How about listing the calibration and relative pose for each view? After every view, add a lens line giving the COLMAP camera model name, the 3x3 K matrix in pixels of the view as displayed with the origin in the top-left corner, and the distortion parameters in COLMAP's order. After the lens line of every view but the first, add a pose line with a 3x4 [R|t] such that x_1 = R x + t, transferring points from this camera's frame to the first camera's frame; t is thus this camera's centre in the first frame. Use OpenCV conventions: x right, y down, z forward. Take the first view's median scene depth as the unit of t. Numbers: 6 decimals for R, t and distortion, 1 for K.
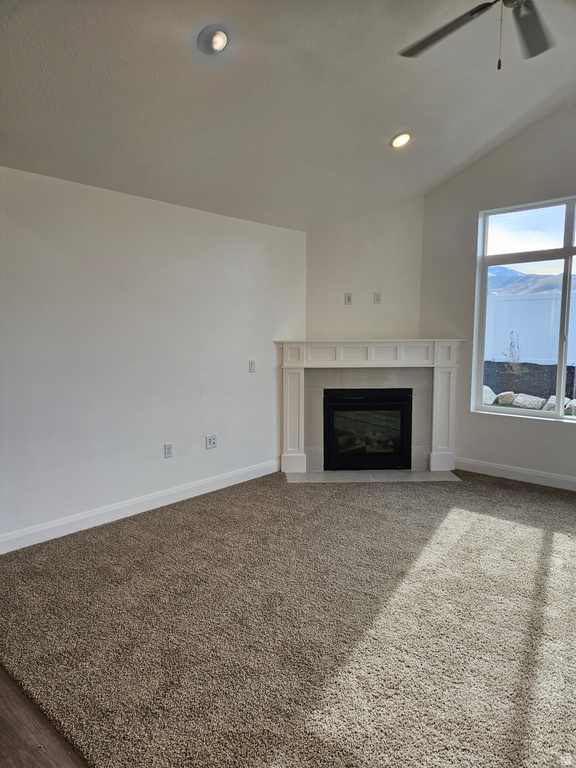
lens RADIAL K [[512.1, 0, 288.0], [0, 512.1, 384.0], [0, 0, 1]] dist [0.073309, -0.059186]
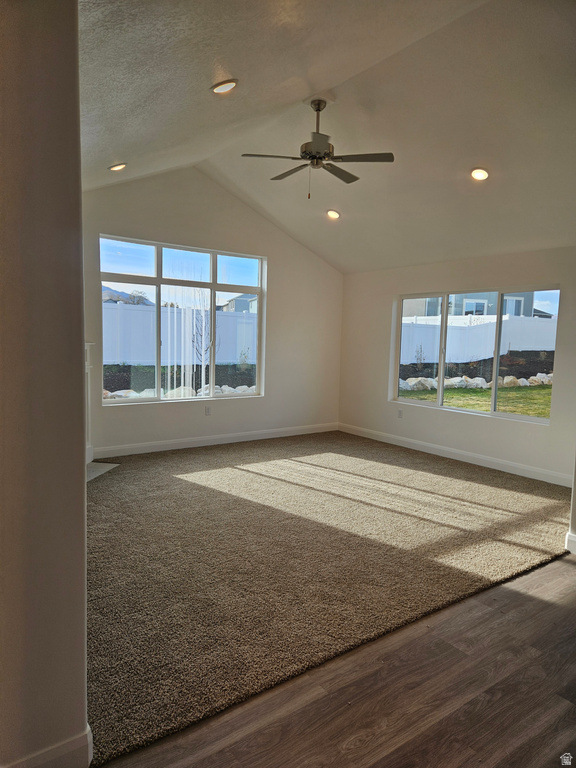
lens RADIAL K [[503.0, 0, 288.0], [0, 503.0, 384.0], [0, 0, 1]] dist [0.065865, -0.065426]
pose [[0.187022, -0.074349, 0.979538, -0.903608], [0.073145, 0.995418, 0.061589, -0.047048], [-0.979629, 0.060130, 0.191603, 0.512423]]
